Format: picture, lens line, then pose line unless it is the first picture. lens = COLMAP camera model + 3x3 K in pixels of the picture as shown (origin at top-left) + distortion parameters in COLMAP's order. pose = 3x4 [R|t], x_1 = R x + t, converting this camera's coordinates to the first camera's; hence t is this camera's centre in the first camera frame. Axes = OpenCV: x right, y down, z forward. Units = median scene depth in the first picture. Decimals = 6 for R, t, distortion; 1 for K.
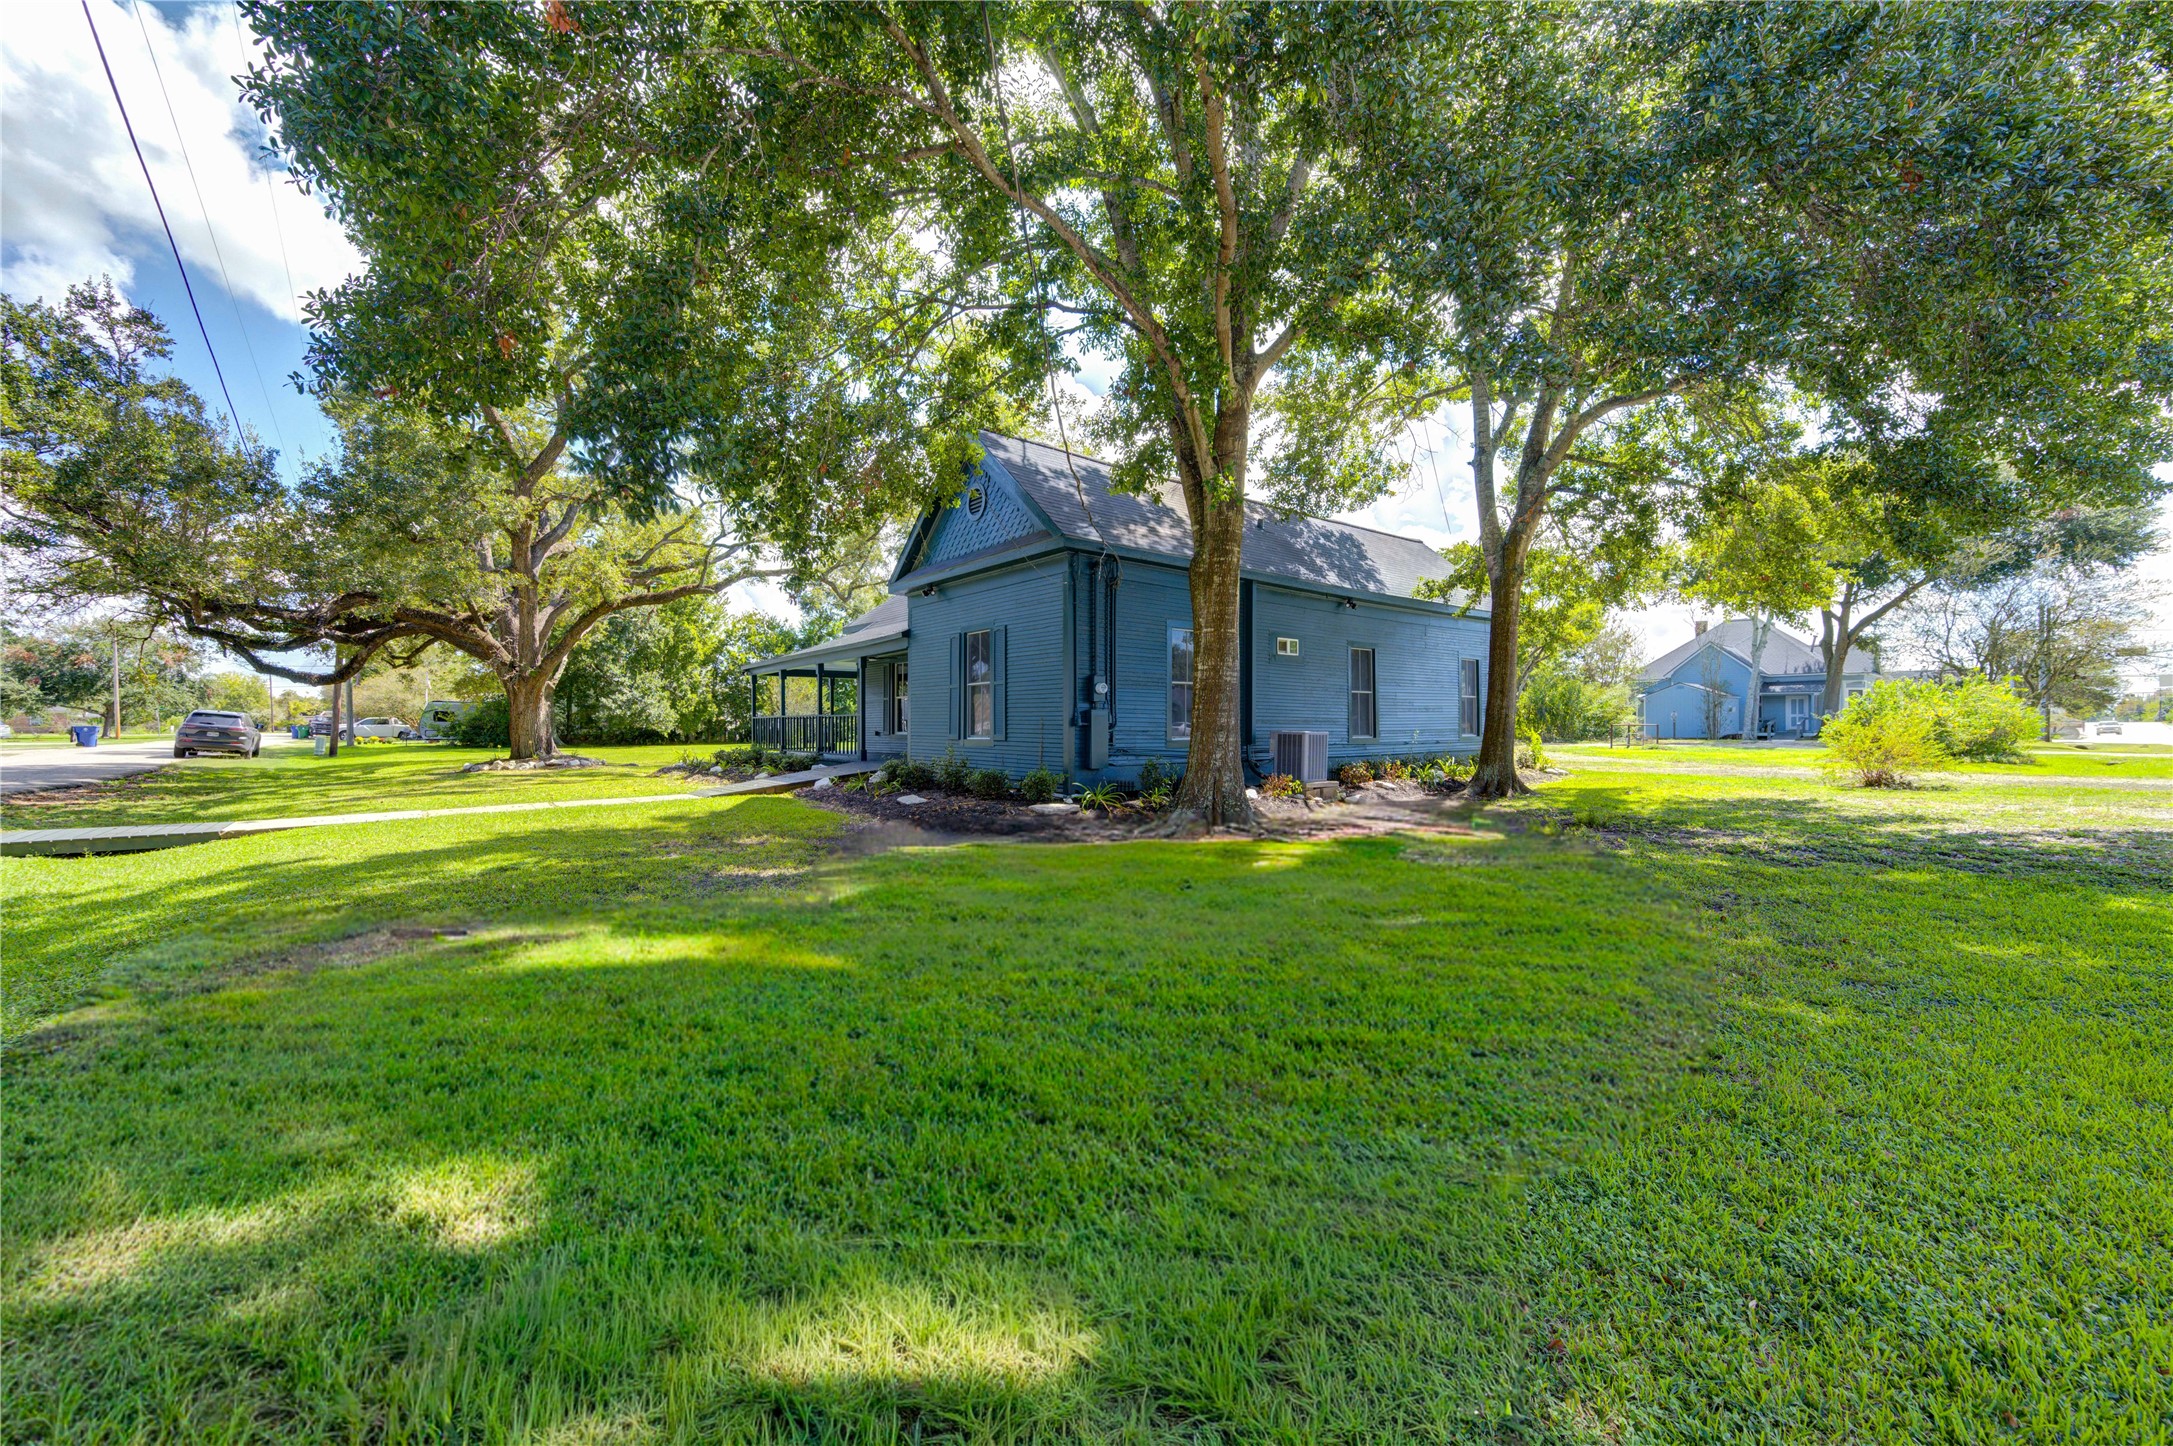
lens RADIAL K [[874.0, 0, 1084.7], [0, 874.0, 720.9], [0, 0, 1]] dist [-0.002474, 0.000757]
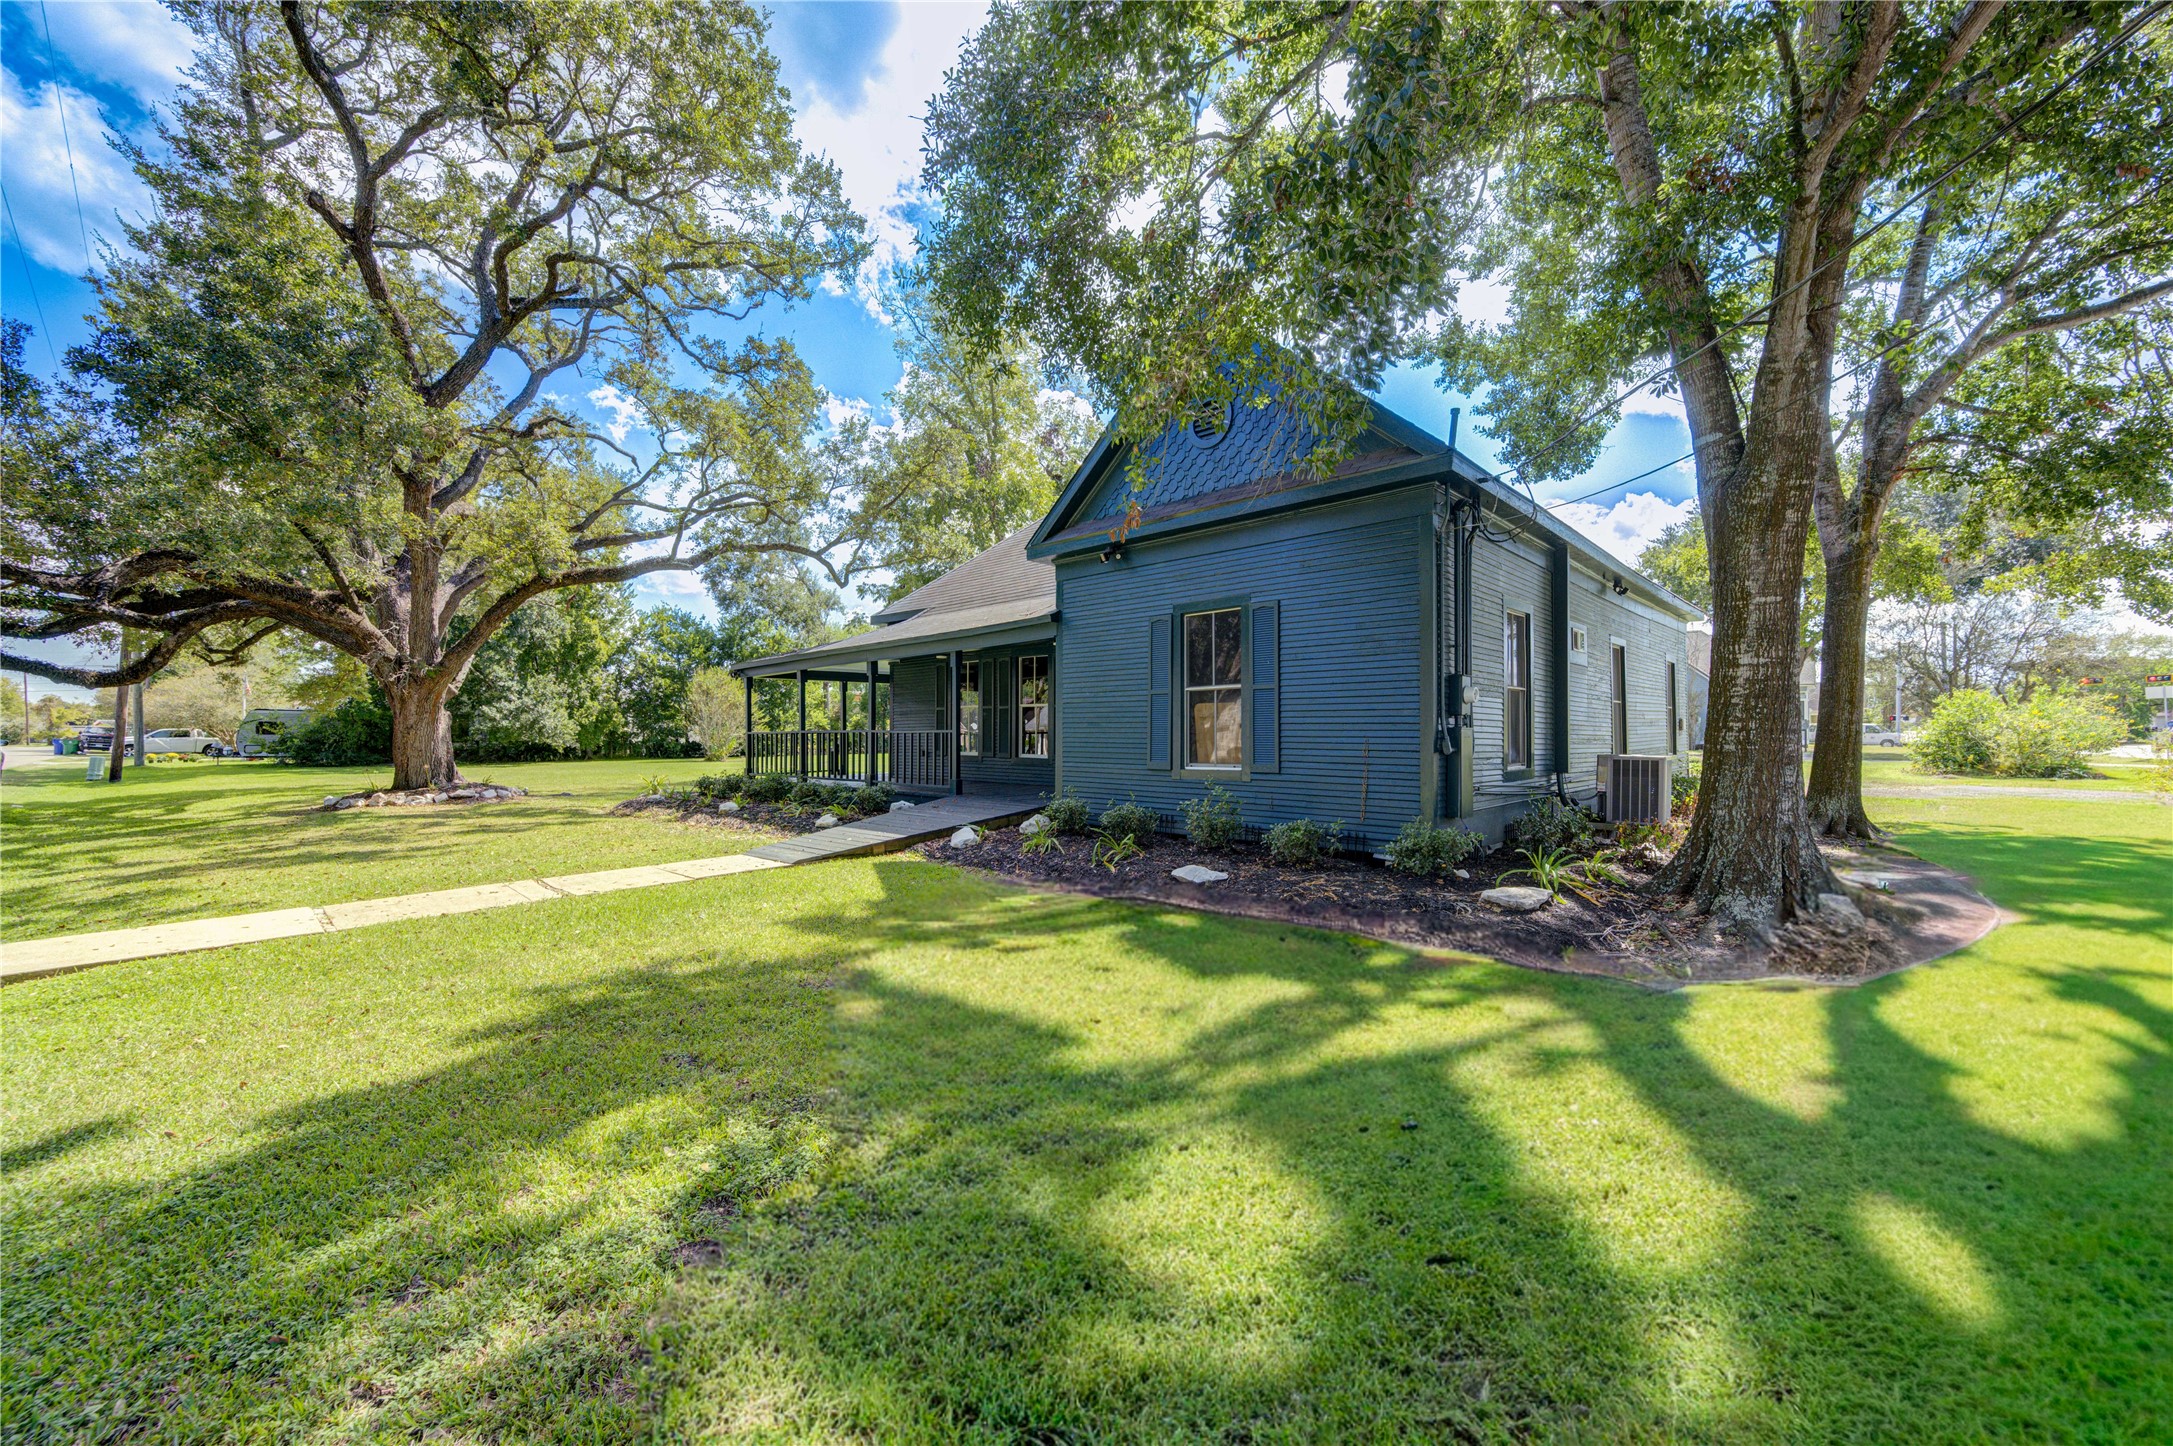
lens RADIAL K [[874.0, 0, 1089.2], [0, 874.0, 721.6], [0, 0, 1]] dist [-0.002474, 0.000757]
pose [[0.991277, 0.000550, 0.131795, -0.143031], [0.000638, 0.999960, -0.008975, -0.005177], [-0.131795, 0.008981, 0.991236, 0.159566]]
